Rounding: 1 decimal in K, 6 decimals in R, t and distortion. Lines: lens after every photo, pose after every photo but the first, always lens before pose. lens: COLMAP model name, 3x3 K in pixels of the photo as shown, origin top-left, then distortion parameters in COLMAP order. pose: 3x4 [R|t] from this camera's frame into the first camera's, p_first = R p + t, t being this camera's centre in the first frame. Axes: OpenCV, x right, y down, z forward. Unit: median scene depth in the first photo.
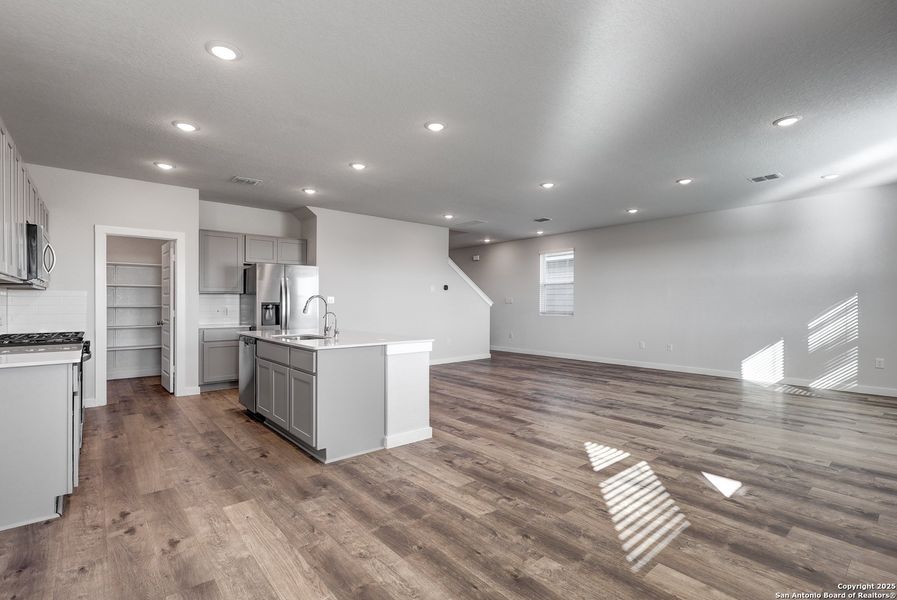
lens RADIAL K [[431.0, 0, 451.6], [0, 431.0, 300.9], [0, 0, 1]] dist [-0.003375, 0.001062]
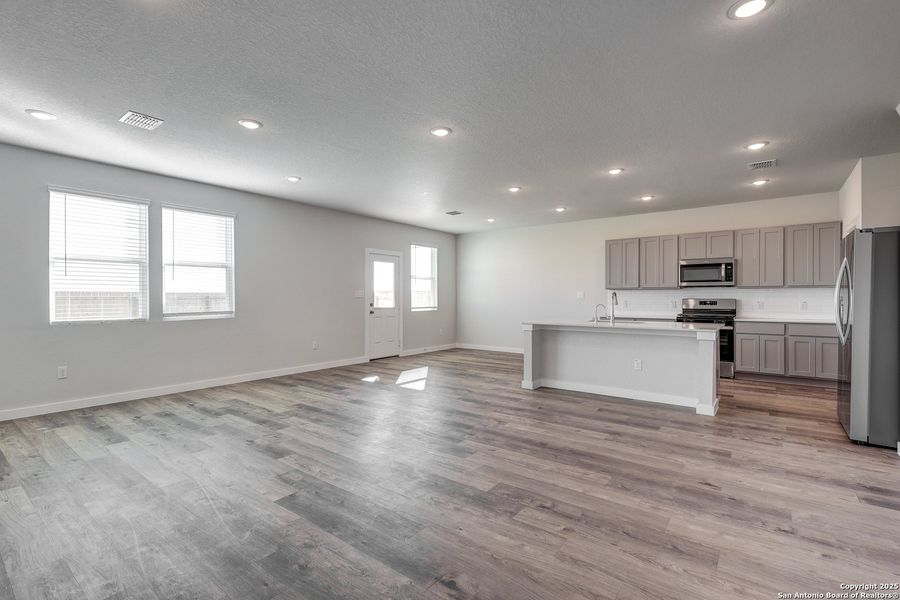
lens RADIAL K [[432.4, 0, 453.1], [0, 432.4, 300.9], [0, 0, 1]] dist [-0.003375, 0.001062]
pose [[-0.977986, 0.000897, -0.208667, 0.866099], [0.000390, 0.999997, 0.002471, 0.020985], [0.208669, 0.002335, -0.977984, 4.188491]]
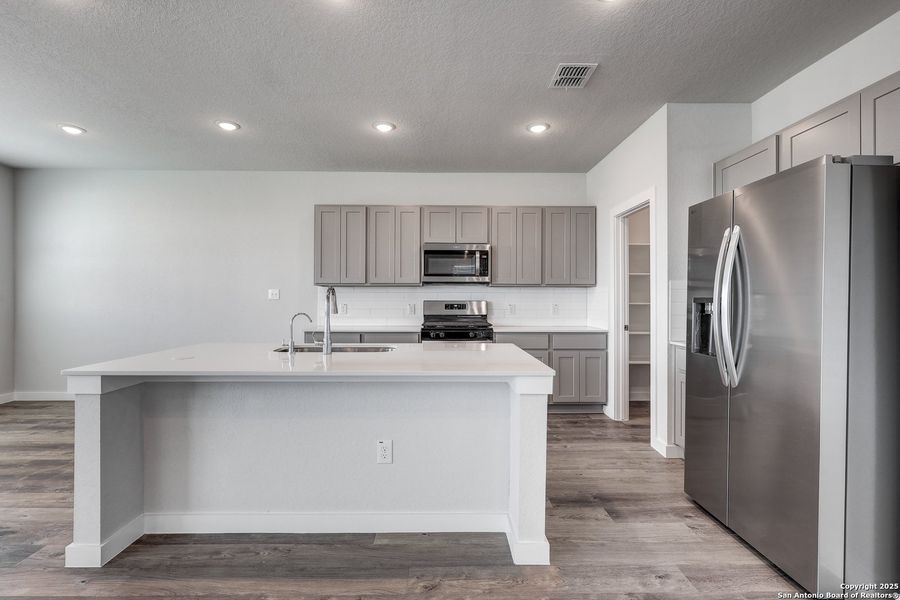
lens RADIAL K [[432.4, 0, 453.1], [0, 432.4, 300.9], [0, 0, 1]] dist [-0.003375, 0.001062]
pose [[-0.656612, 0.001040, -0.754228, 0.064028], [0.001155, 0.999999, 0.000373, 0.014185], [0.754228, -0.000626, -0.656613, 2.902160]]
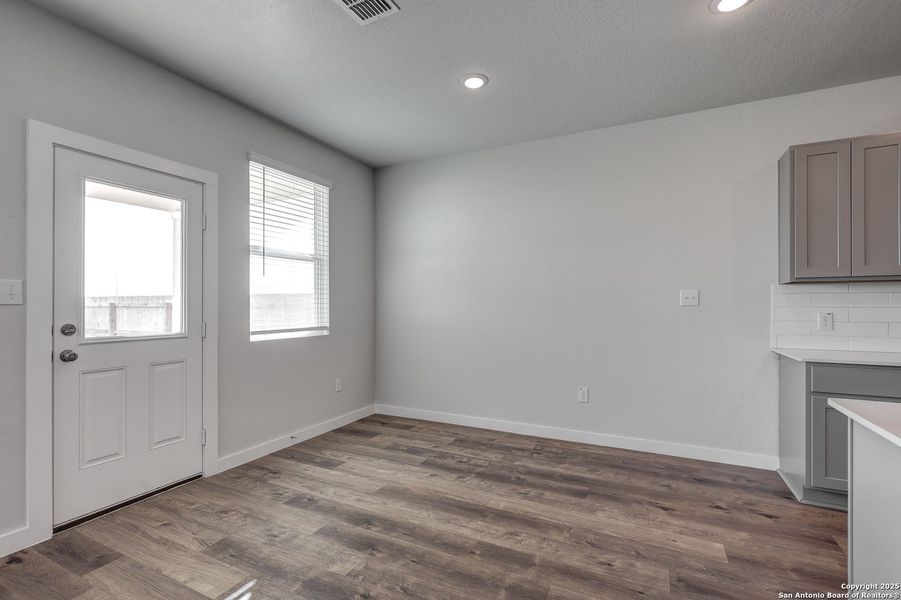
lens RADIAL K [[432.9, 0, 453.6], [0, 432.9, 300.9], [0, 0, 1]] dist [-0.003375, 0.001062]
pose [[-0.924428, -0.001802, -0.381352, 0.327284], [0.002842, 0.999929, -0.011614, 0.007278], [0.381345, -0.011820, -0.924357, 1.804418]]
